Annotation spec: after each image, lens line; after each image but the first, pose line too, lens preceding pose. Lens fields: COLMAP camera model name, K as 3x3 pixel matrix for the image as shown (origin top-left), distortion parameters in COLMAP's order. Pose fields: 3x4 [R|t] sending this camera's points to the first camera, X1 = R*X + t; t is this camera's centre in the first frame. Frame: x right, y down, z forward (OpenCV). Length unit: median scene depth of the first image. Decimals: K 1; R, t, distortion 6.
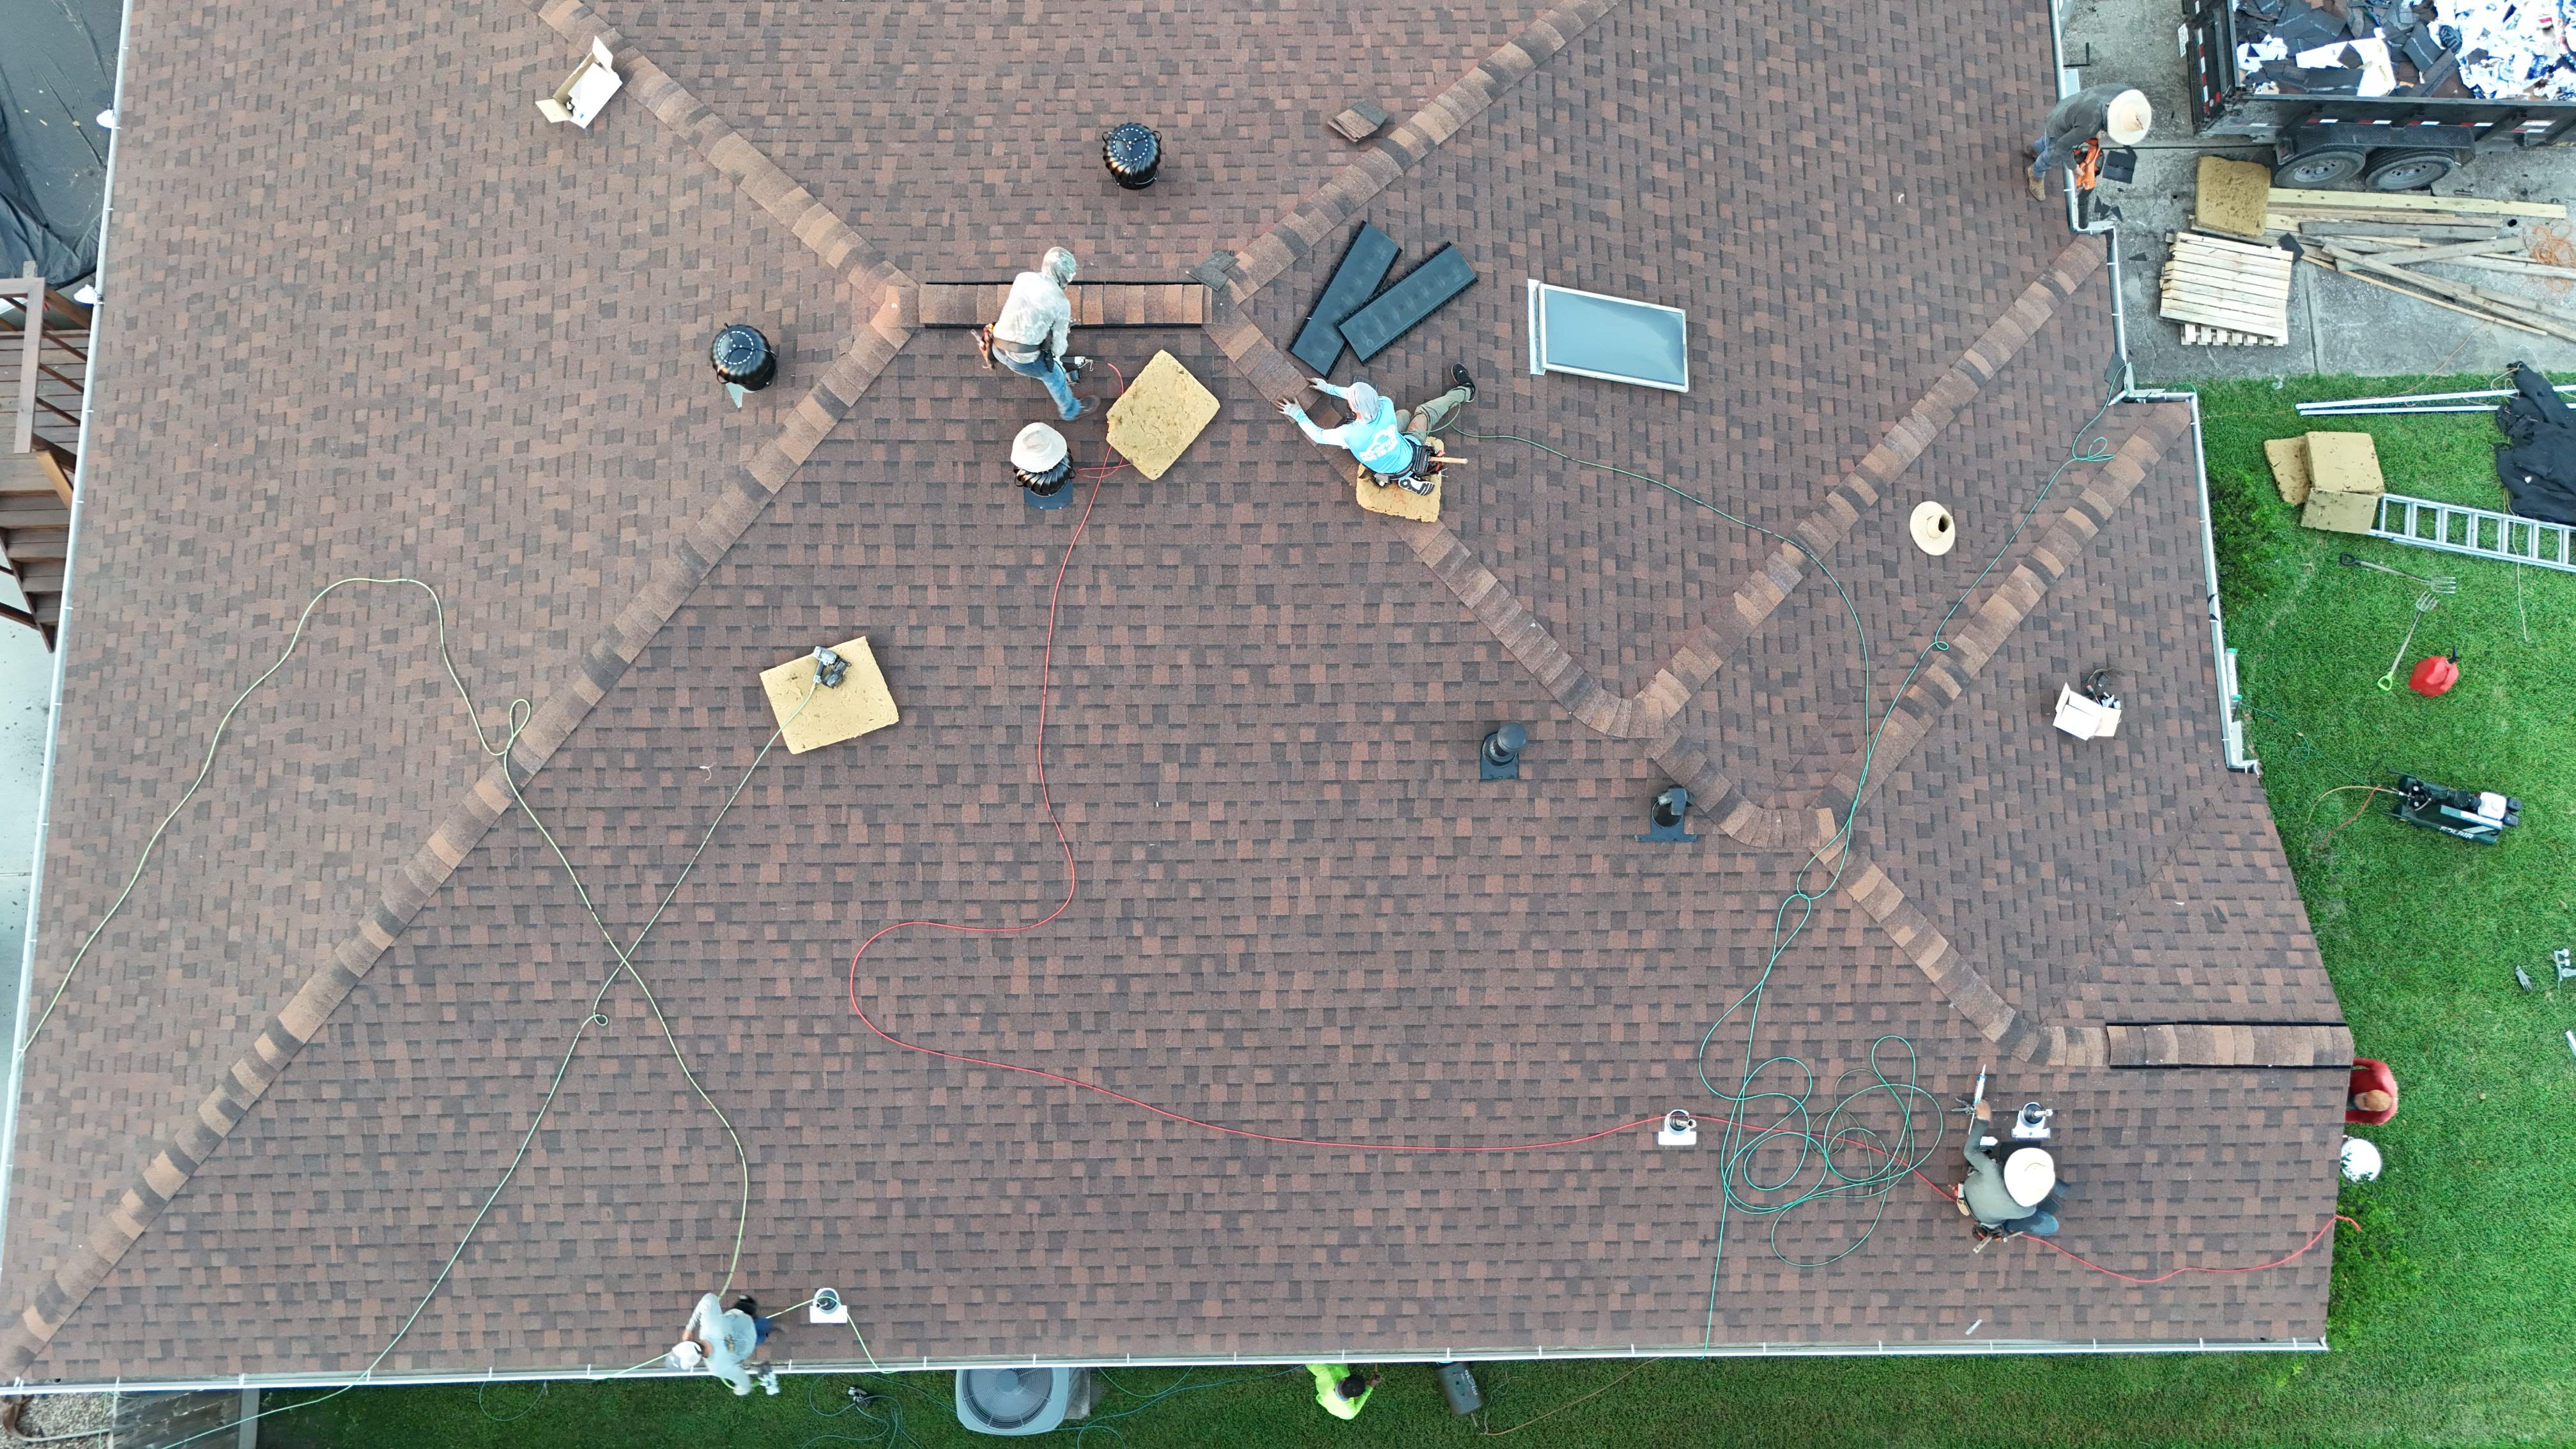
lens RADIAL K [[1893.1, 0, 1283.5], [0, 1893.1, 722.2], [0, 0, 1]] dist [0.079045, -0.075318]
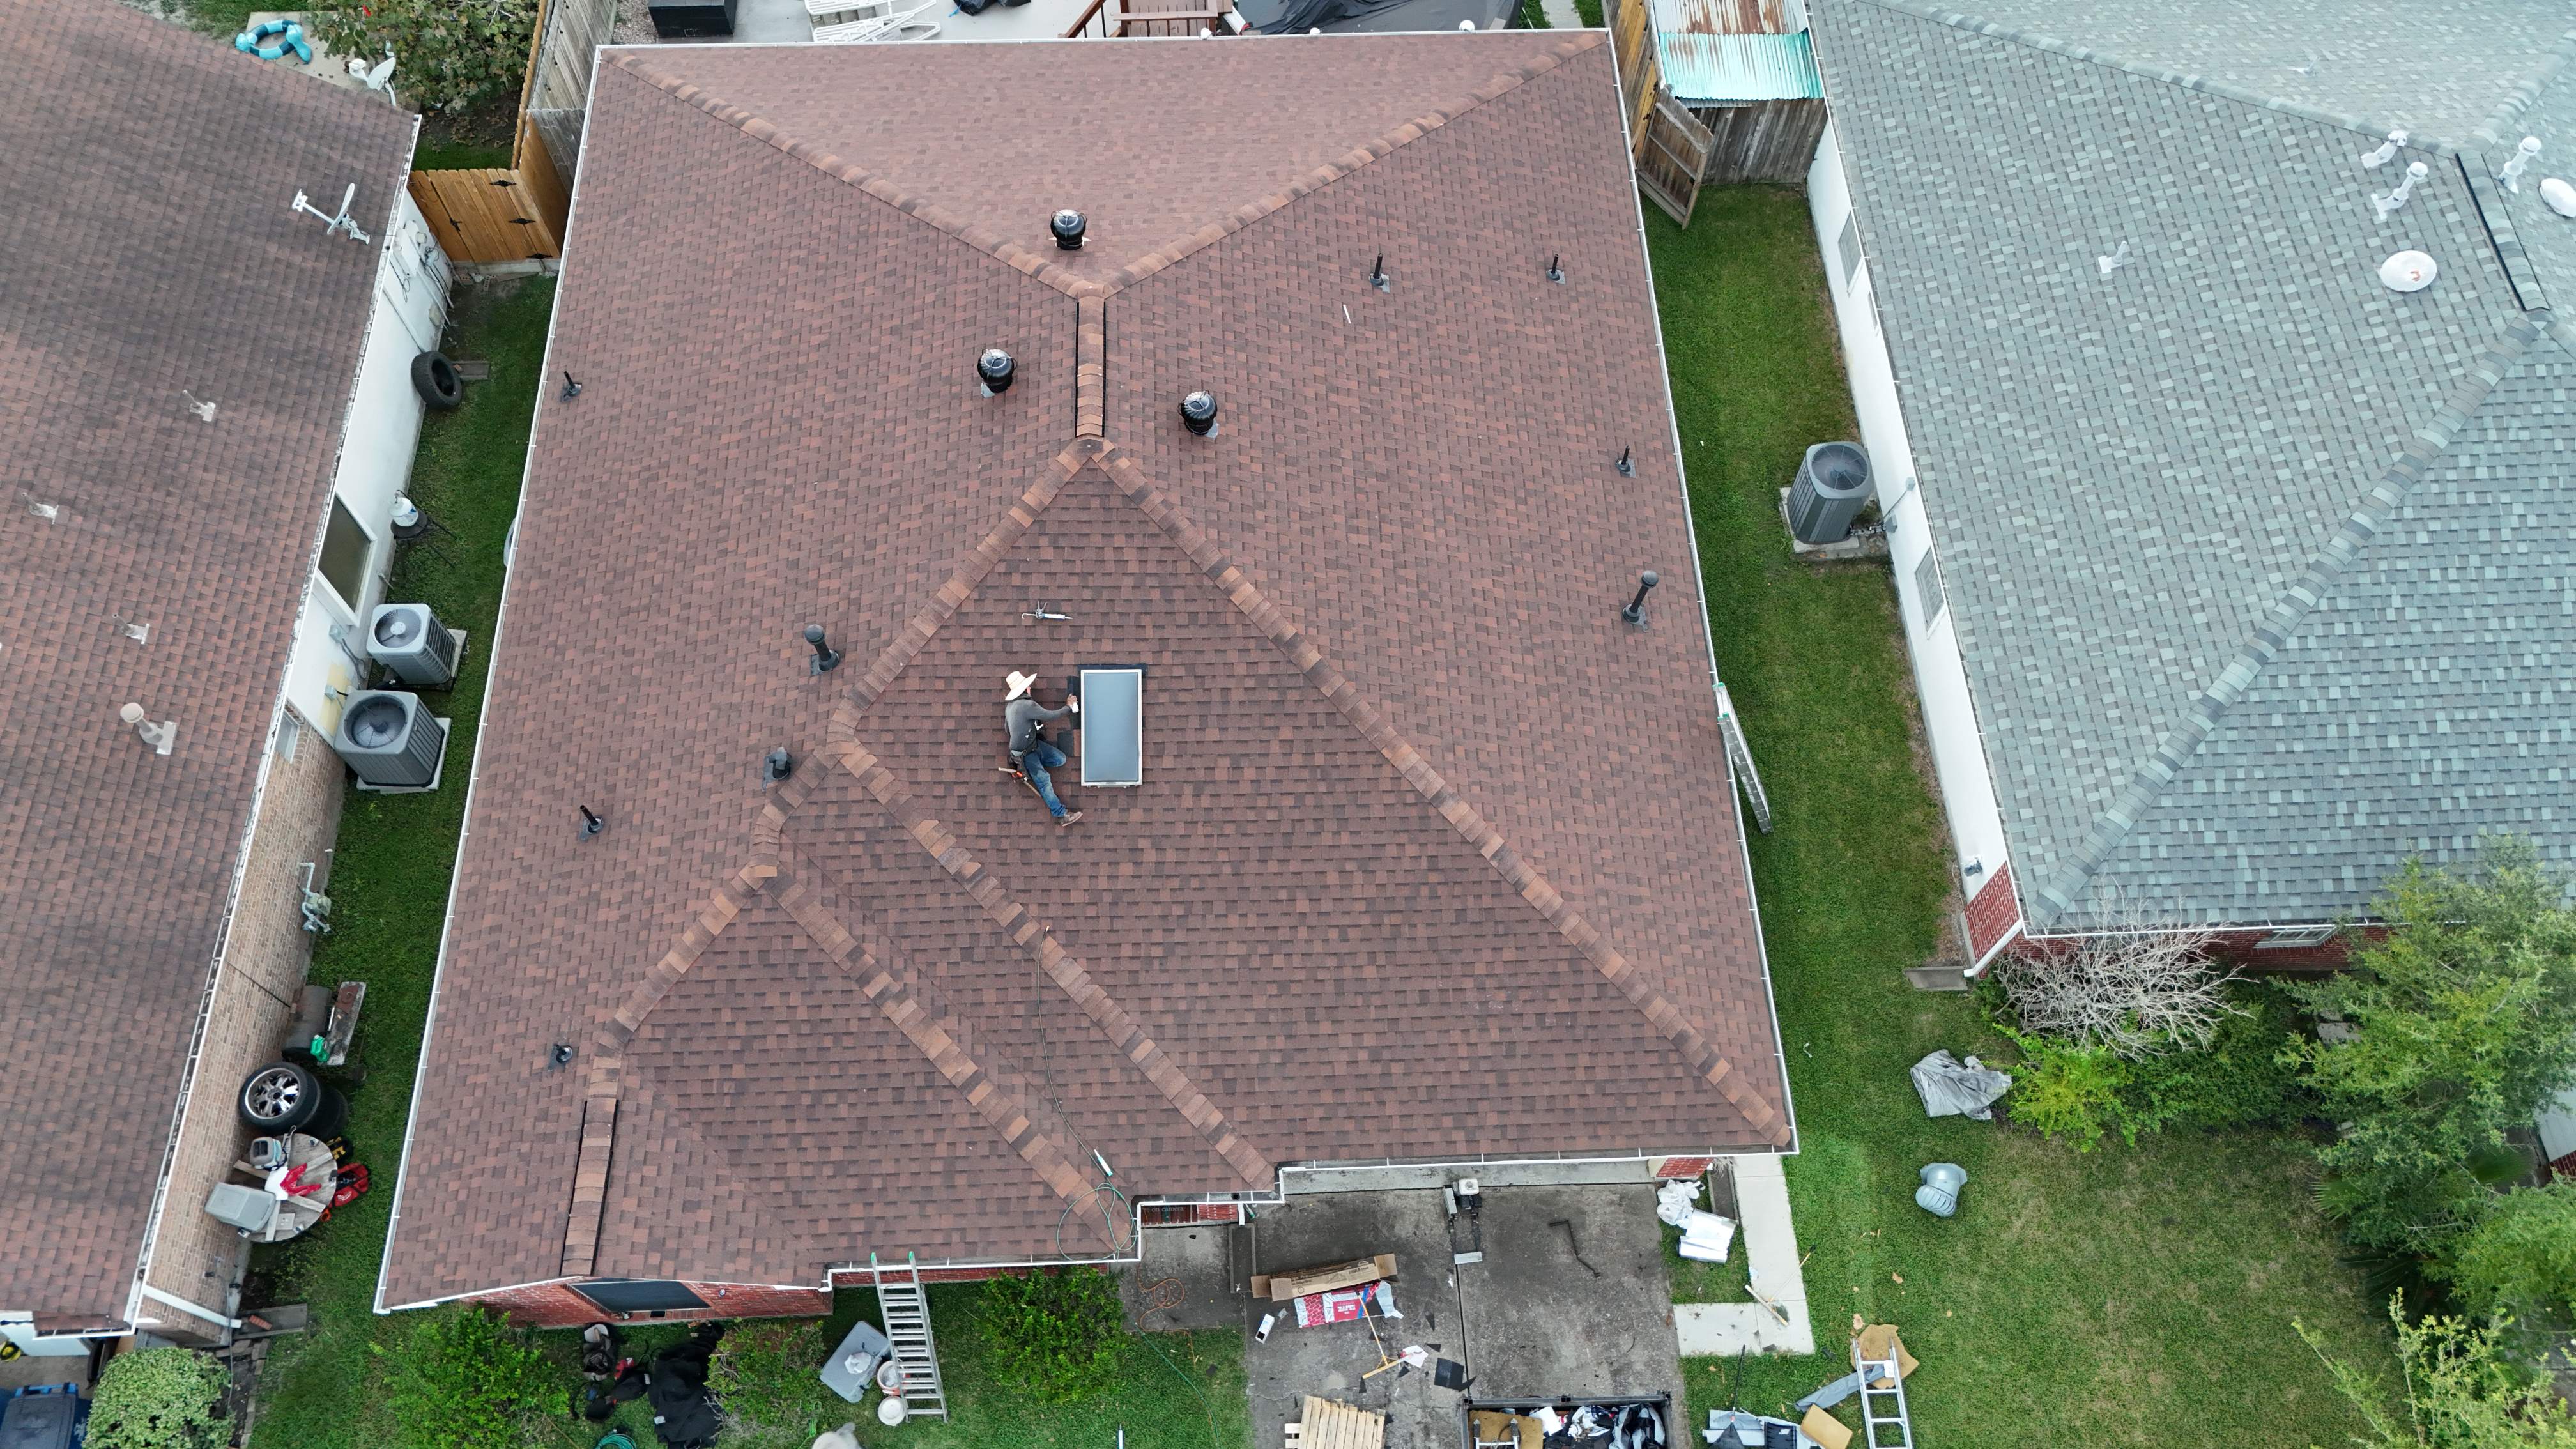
lens RADIAL K [[1893.1, 0, 1284.2], [0, 1893.1, 718.7], [0, 0, 1]] dist [0.079045, -0.075318]
pose [[0.025894, 0.879334, -0.475501, 0.854905], [-0.984440, 0.105130, 0.140805, -0.533937], [0.173803, 0.464456, 0.868374, -0.231130]]
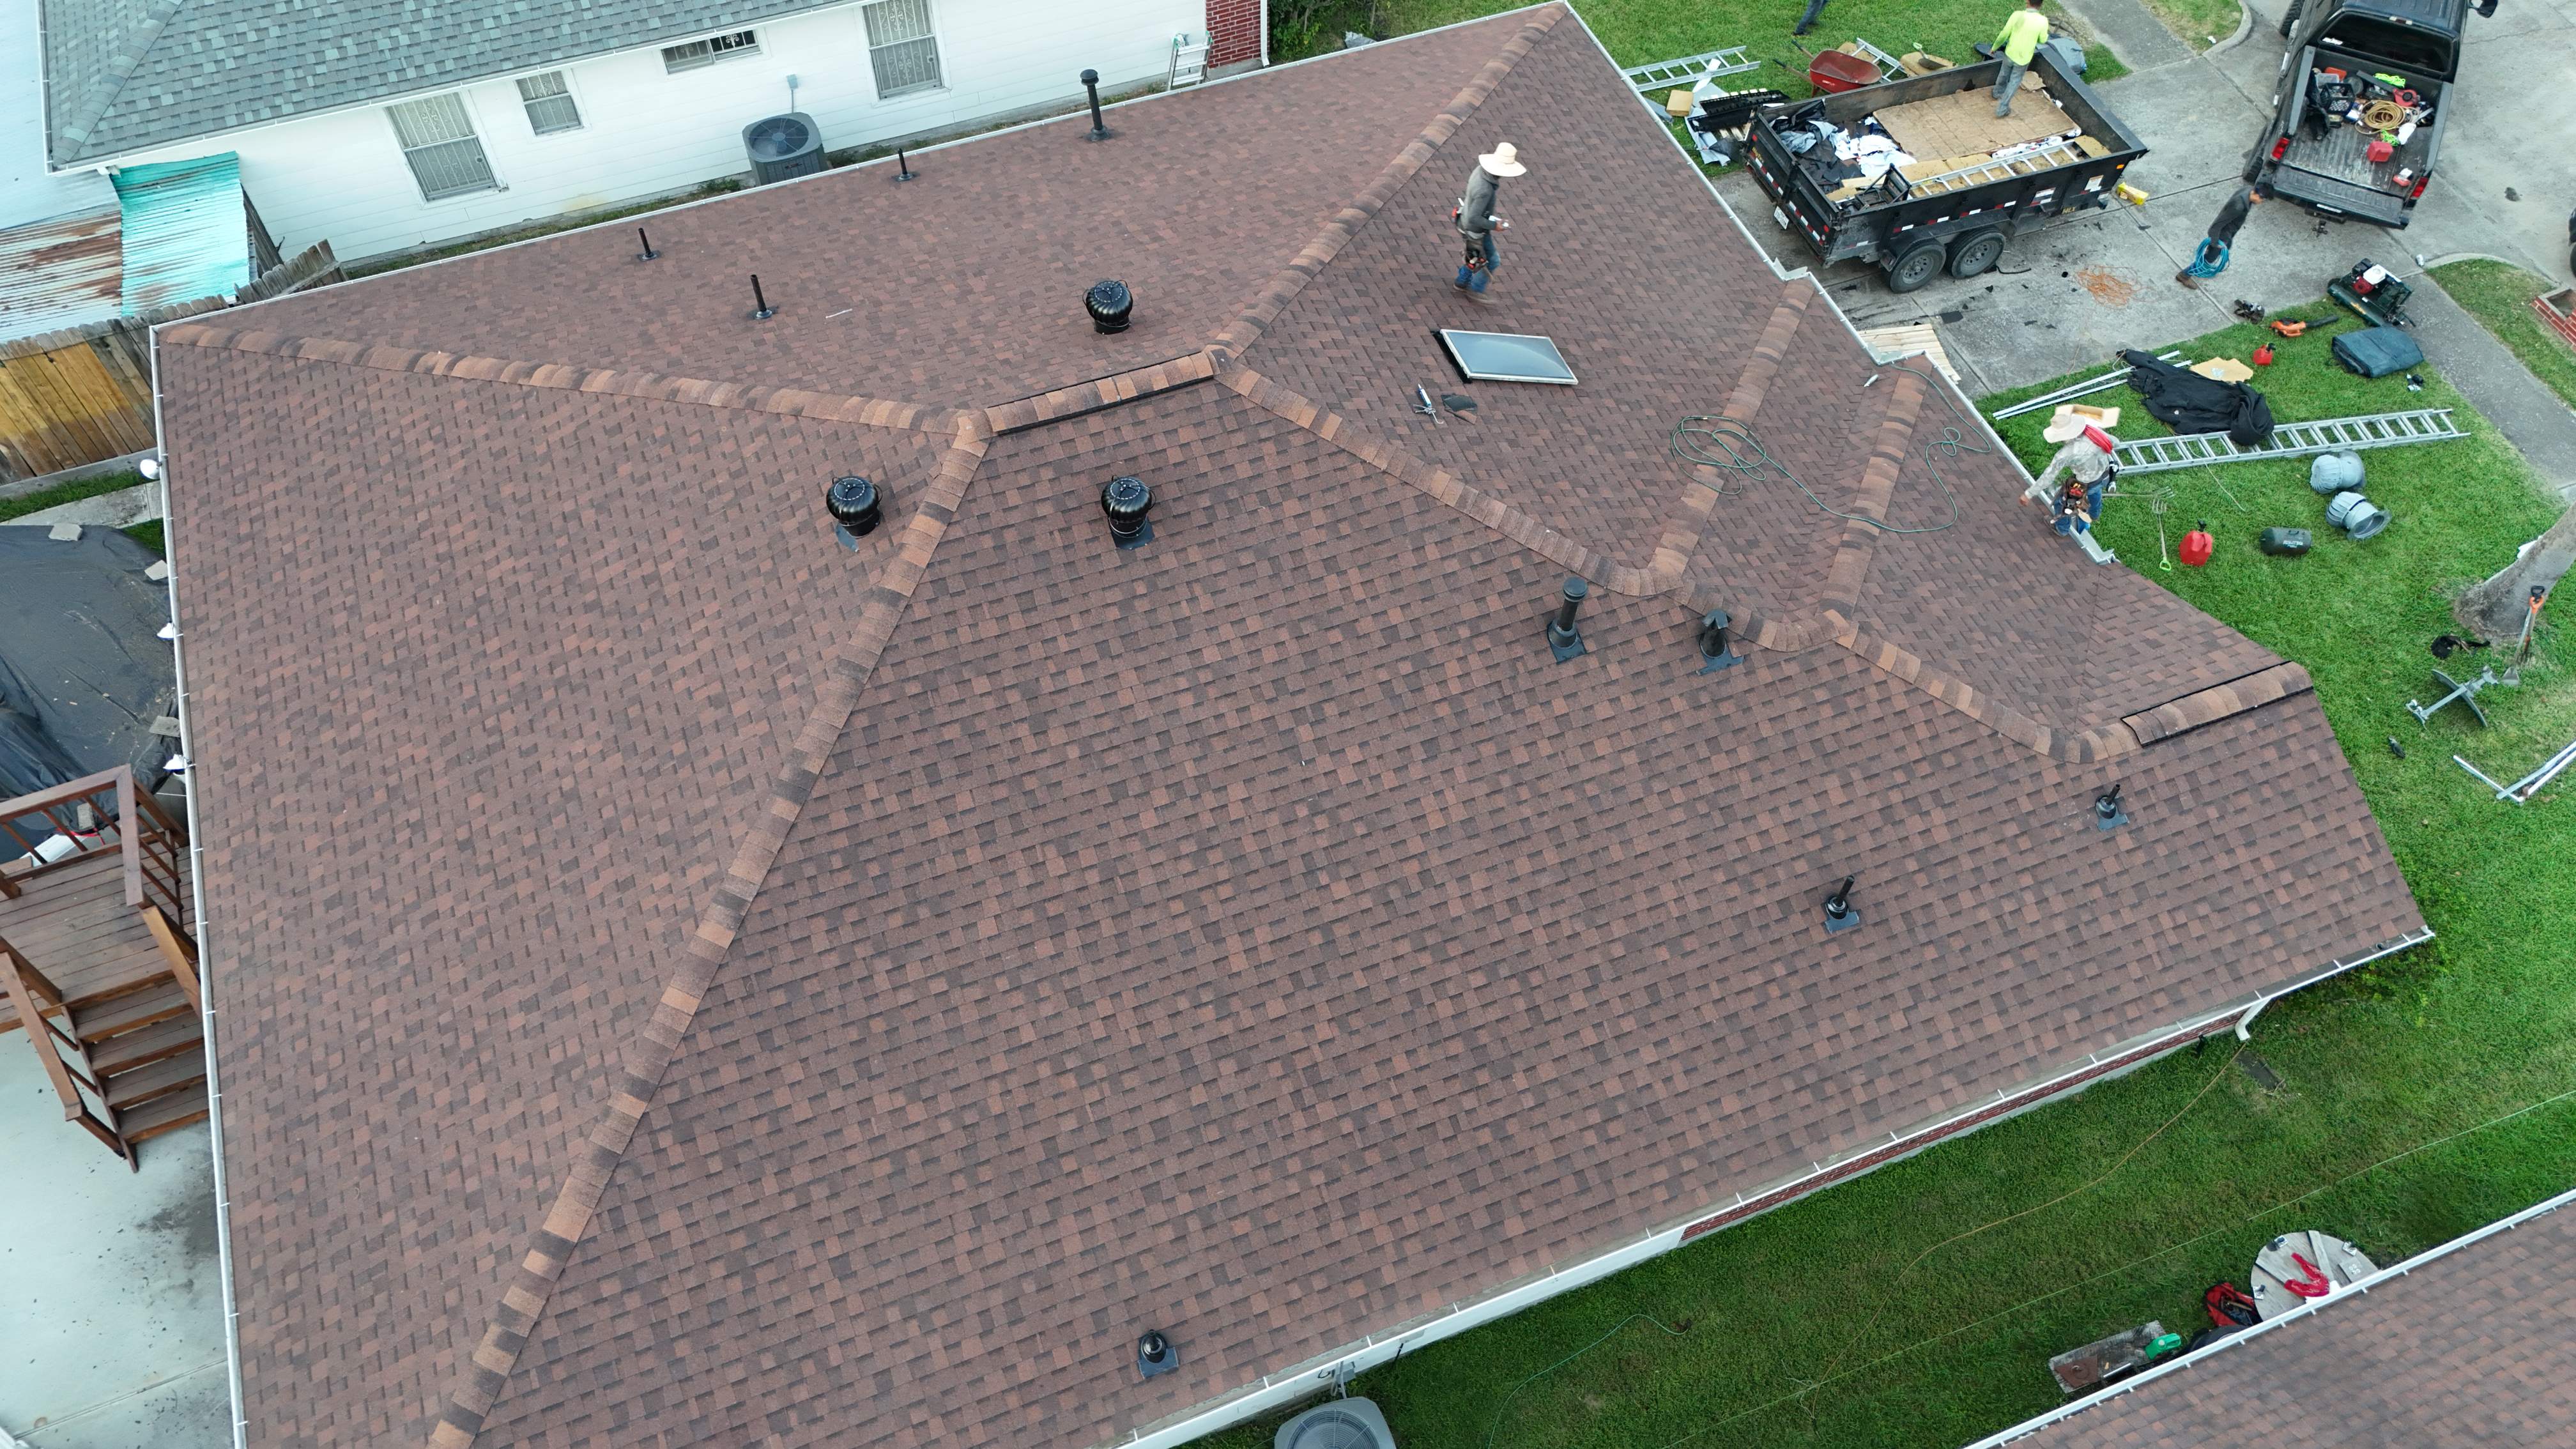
lens RADIAL K [[1893.1, 0, 1283.7], [0, 1893.1, 726.3], [0, 0, 1]] dist [0.079045, -0.075318]
pose [[0.936839, -0.286706, 0.200329, -0.285845], [0.343436, 0.862486, -0.371711, 0.421973], [-0.066209, 0.417034, 0.906476, -0.024026]]
